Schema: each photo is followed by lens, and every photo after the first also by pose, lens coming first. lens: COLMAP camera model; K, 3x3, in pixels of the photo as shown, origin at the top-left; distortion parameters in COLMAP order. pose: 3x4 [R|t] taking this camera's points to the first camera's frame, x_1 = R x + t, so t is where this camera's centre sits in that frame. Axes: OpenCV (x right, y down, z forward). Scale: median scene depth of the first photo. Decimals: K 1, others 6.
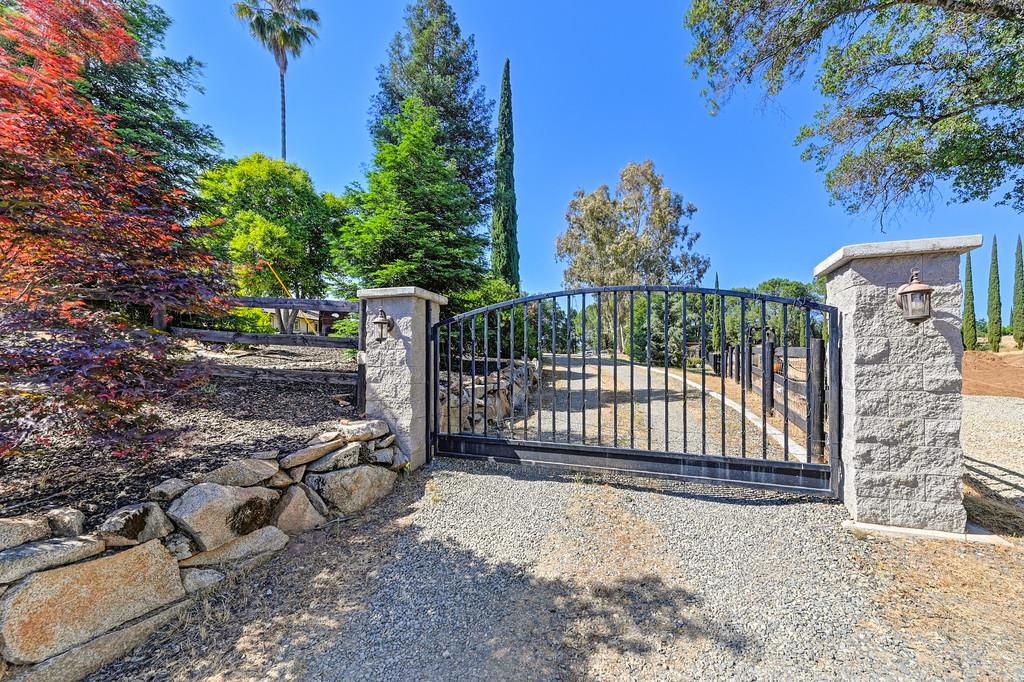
lens RADIAL K [[404.8, 0, 514.7], [0, 404.8, 347.0], [0, 0, 1]] dist [0.007317, -0.001343]
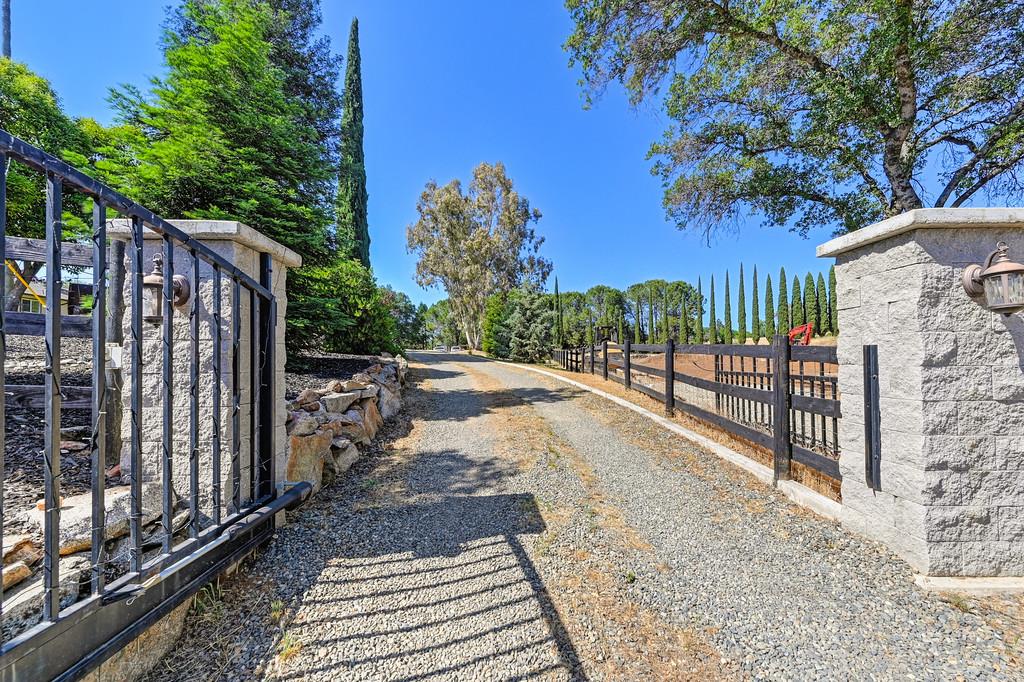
lens RADIAL K [[404.8, 0, 508.6], [0, 404.8, 347.7], [0, 0, 1]] dist [0.007317, -0.001343]
pose [[0.936974, 0.007809, 0.349311, -0.029356], [-0.011939, 0.999882, 0.009671, 0.001736], [-0.349194, -0.013232, 0.936957, 0.110733]]
